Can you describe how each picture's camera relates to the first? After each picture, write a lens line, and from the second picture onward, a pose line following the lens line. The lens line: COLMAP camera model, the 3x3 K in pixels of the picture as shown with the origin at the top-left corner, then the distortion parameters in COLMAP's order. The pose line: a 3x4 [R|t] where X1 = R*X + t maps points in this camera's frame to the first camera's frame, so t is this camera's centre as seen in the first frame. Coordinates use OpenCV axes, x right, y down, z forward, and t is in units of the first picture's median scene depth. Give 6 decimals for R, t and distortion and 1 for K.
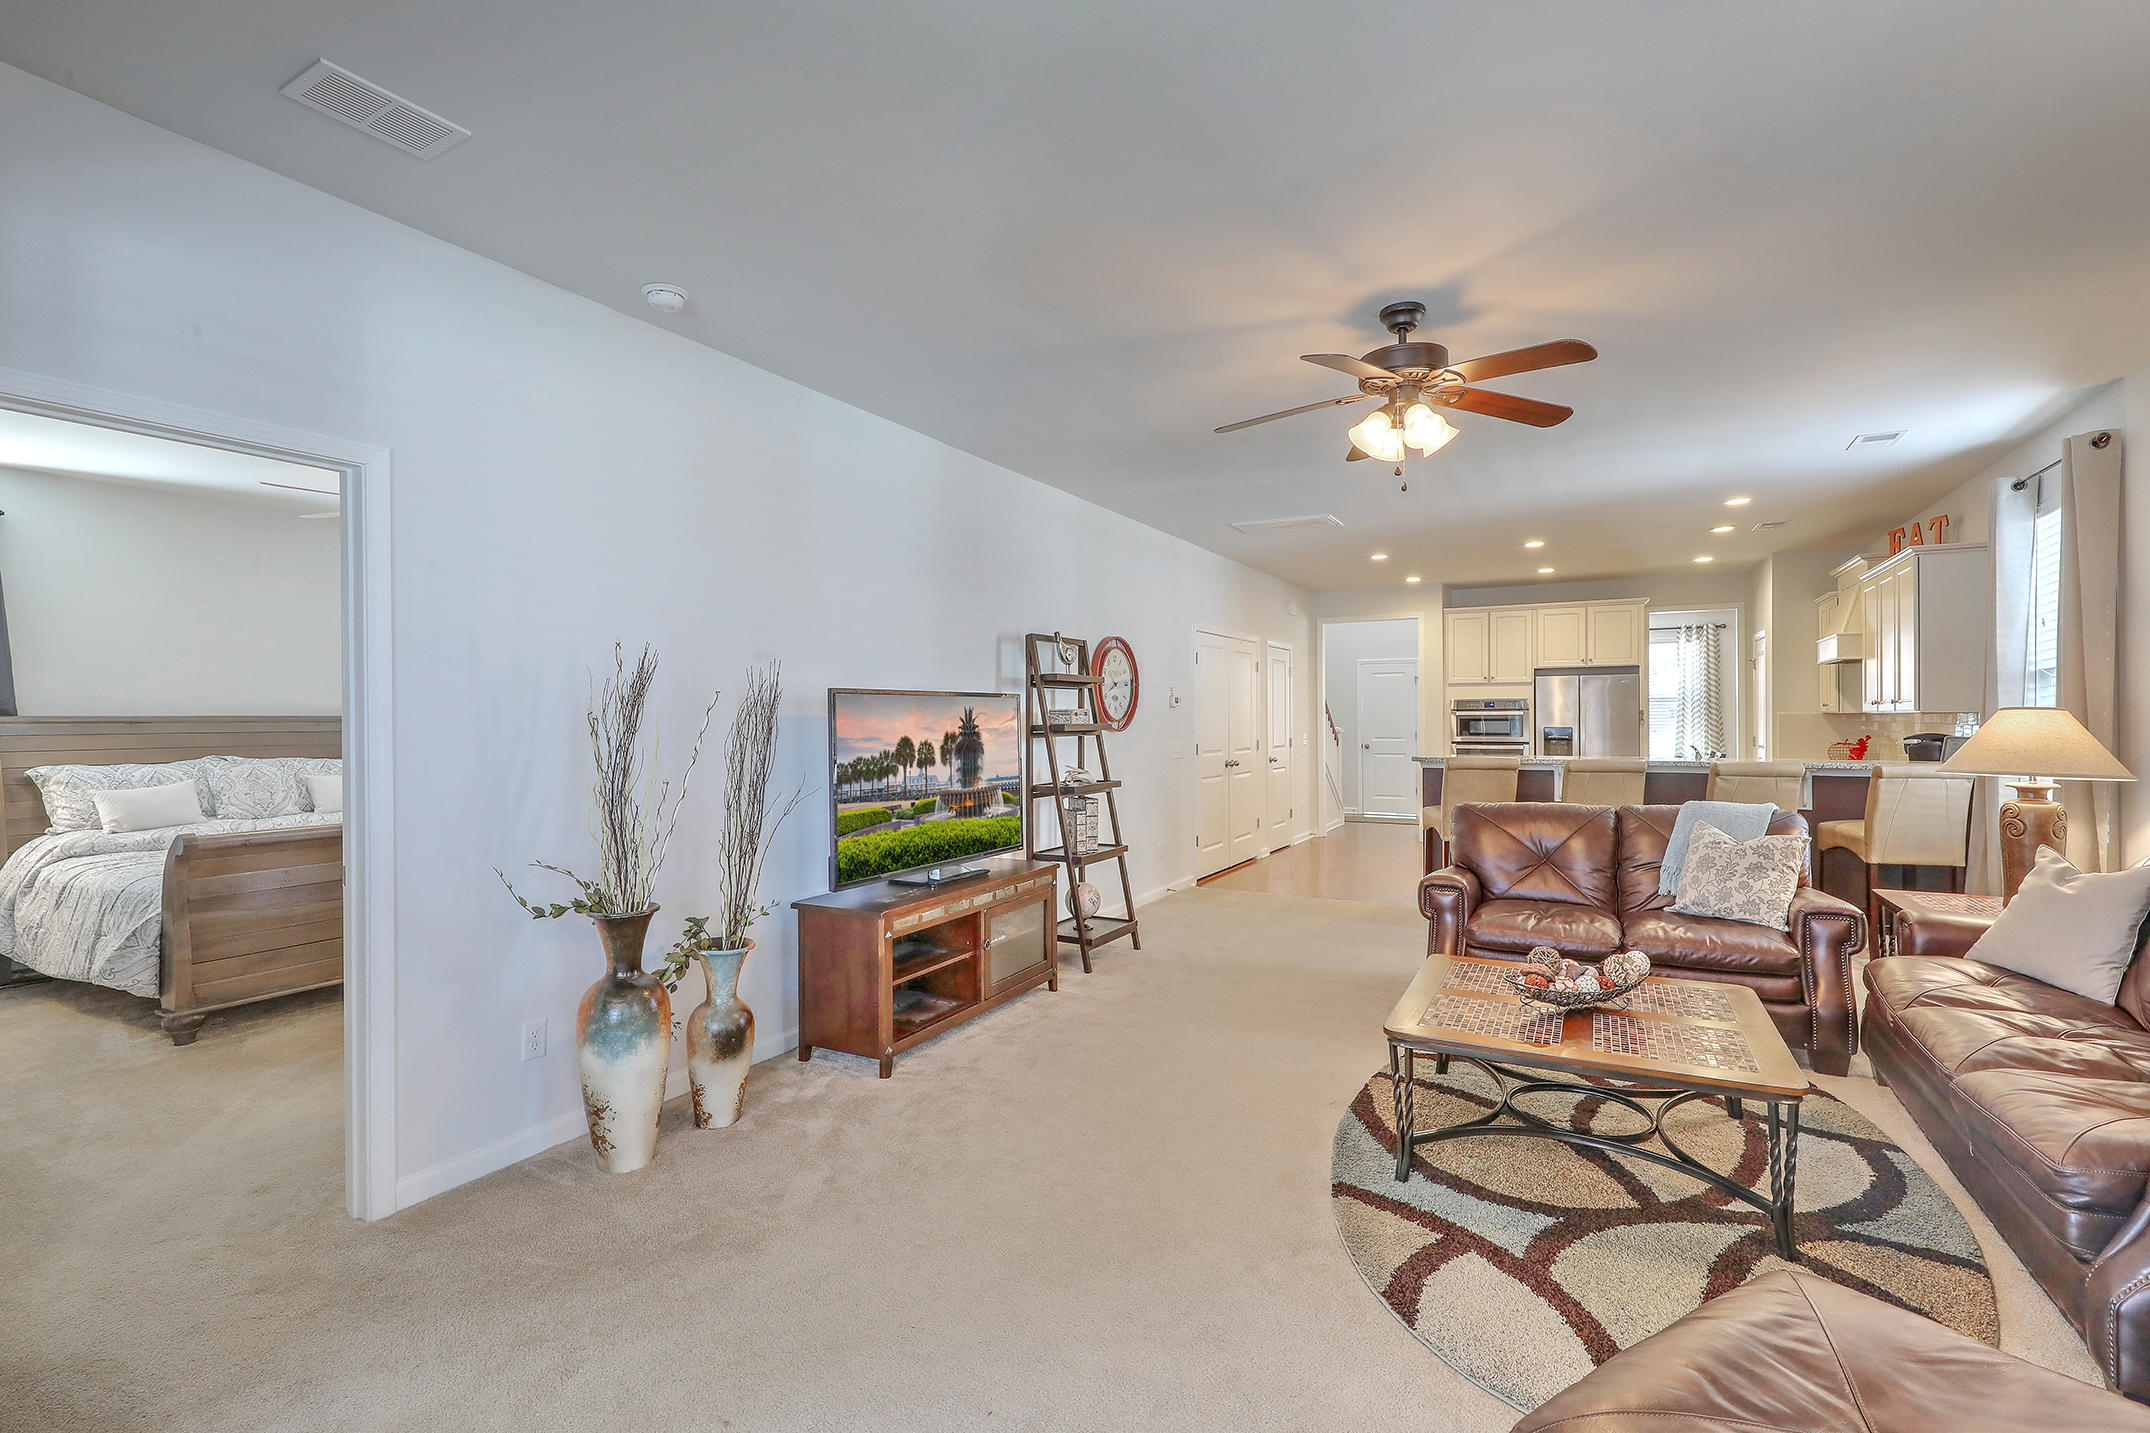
lens RADIAL K [[977.7, 0, 1074.4], [0, 977.7, 719.4], [0, 0, 1]] dist [-0.000129, -0.000002]
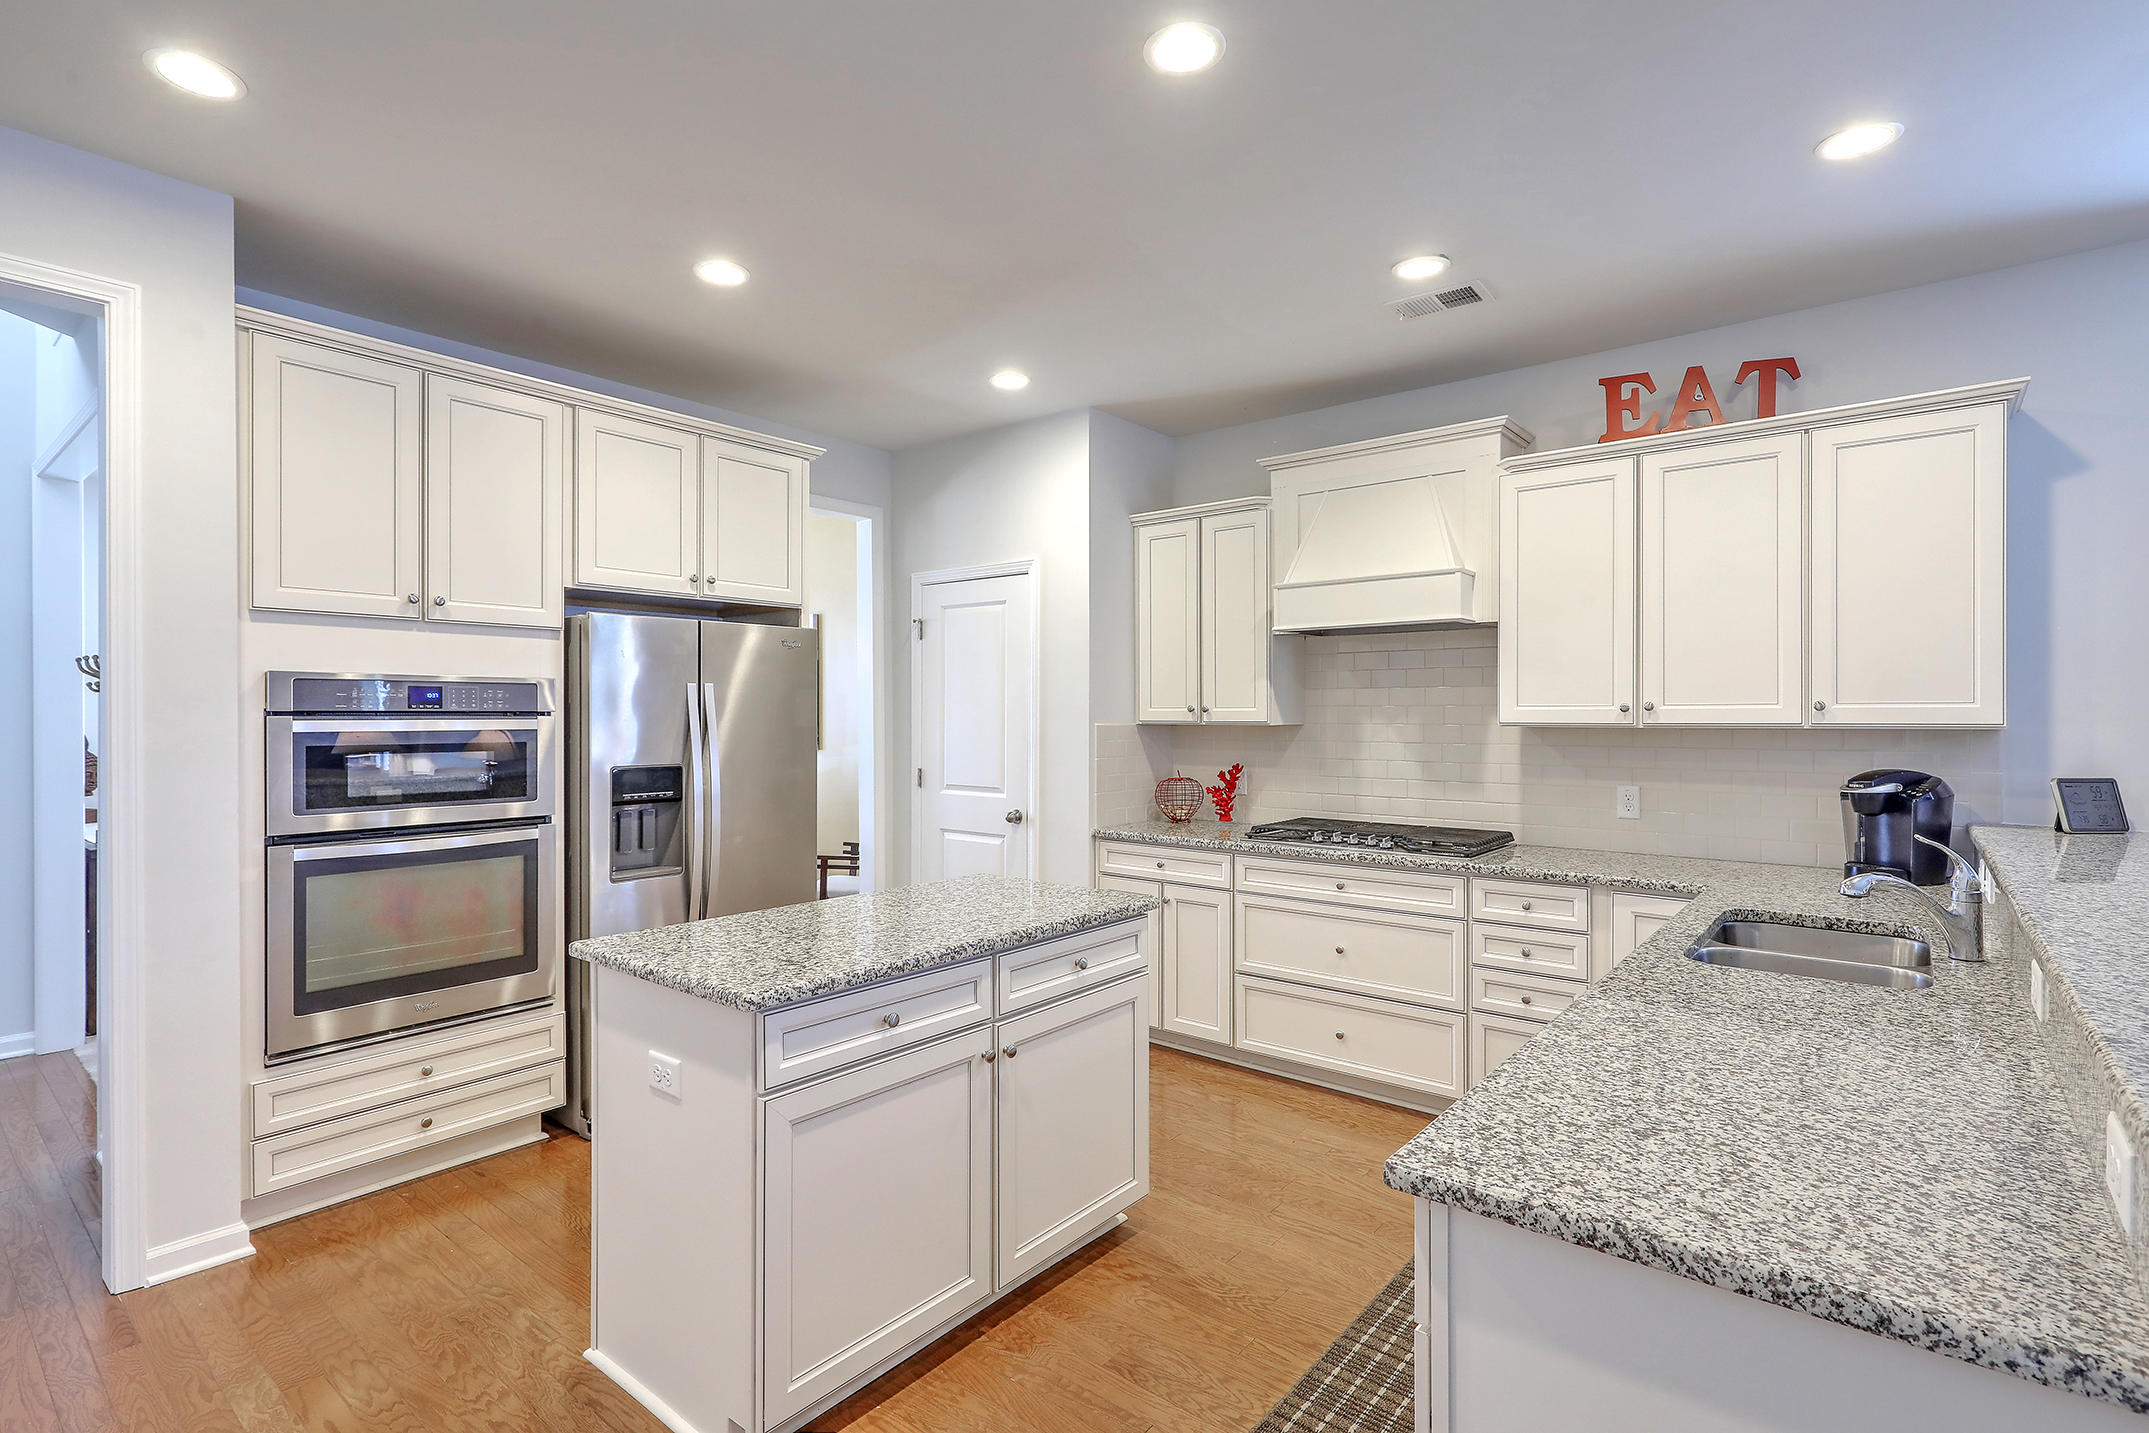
lens RADIAL K [[1021.7, 0, 1086.9], [0, 1021.7, 718.4], [0, 0, 1]] dist [0.001549, 0.000061]
pose [[0.179258, 0.001238, 0.983801, 0.167202], [-0.001222, 0.999999, -0.001036, -0.008341], [-0.983801, -0.001016, 0.179259, 0.758351]]
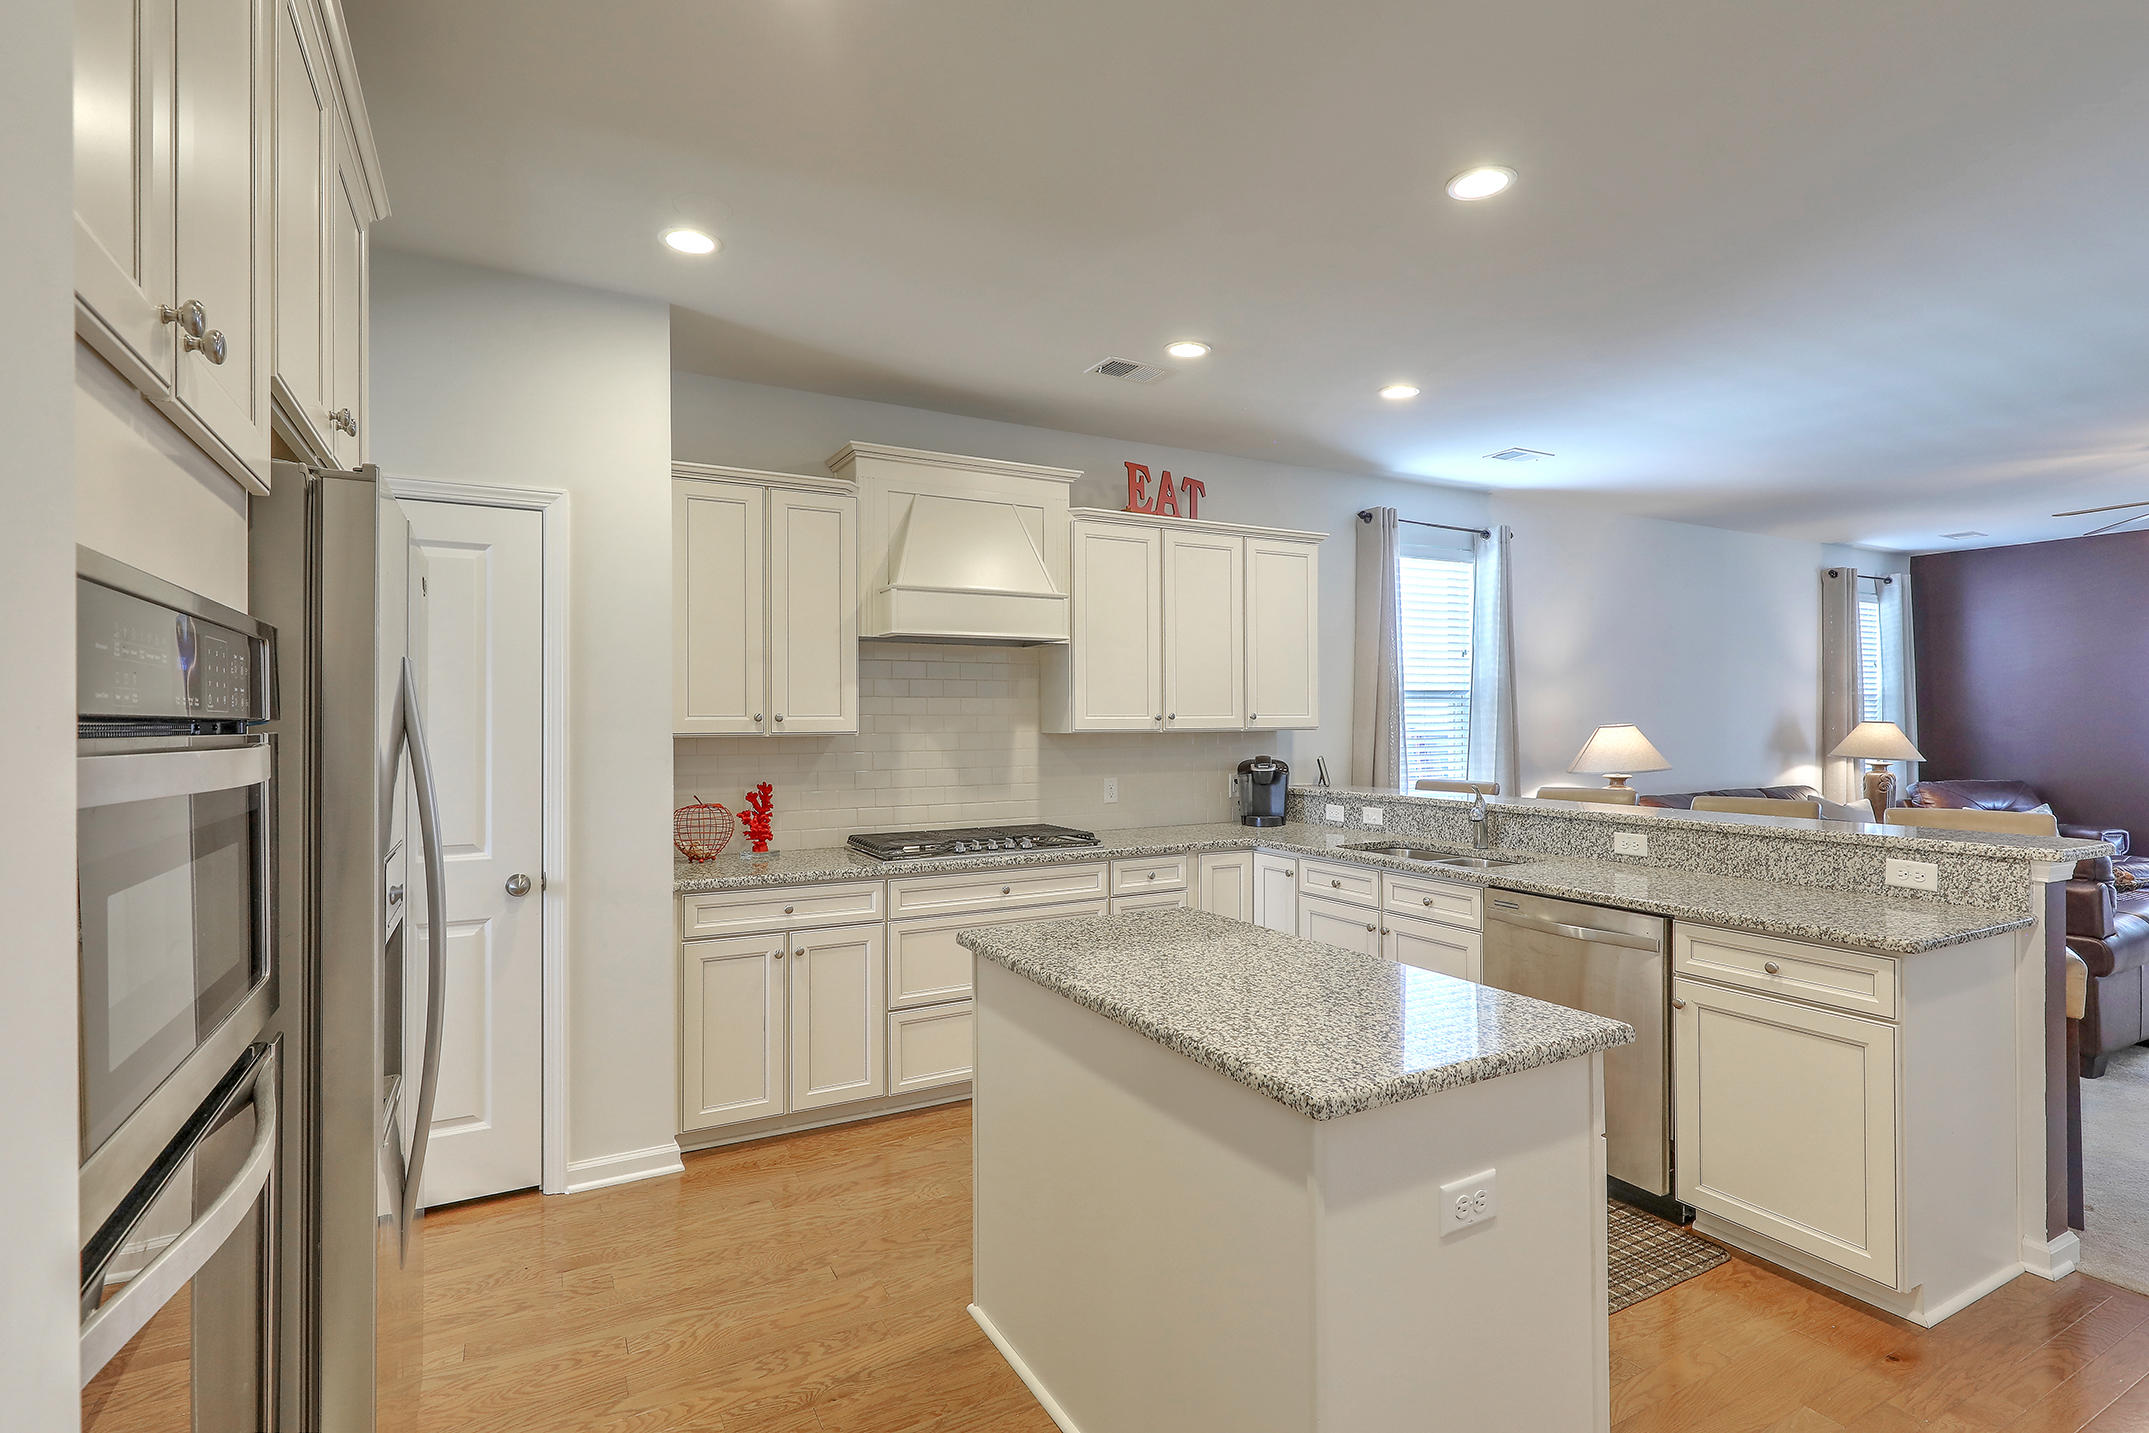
lens RADIAL K [[1021.7, 0, 1083.2], [0, 1021.7, 718.8], [0, 0, 1]] dist [0.001549, 0.000061]
pose [[-0.845288, 0.011259, 0.534193, 0.318185], [0.009243, 0.999936, -0.006449, -0.009169], [-0.534231, -0.000514, -0.845338, 1.035747]]
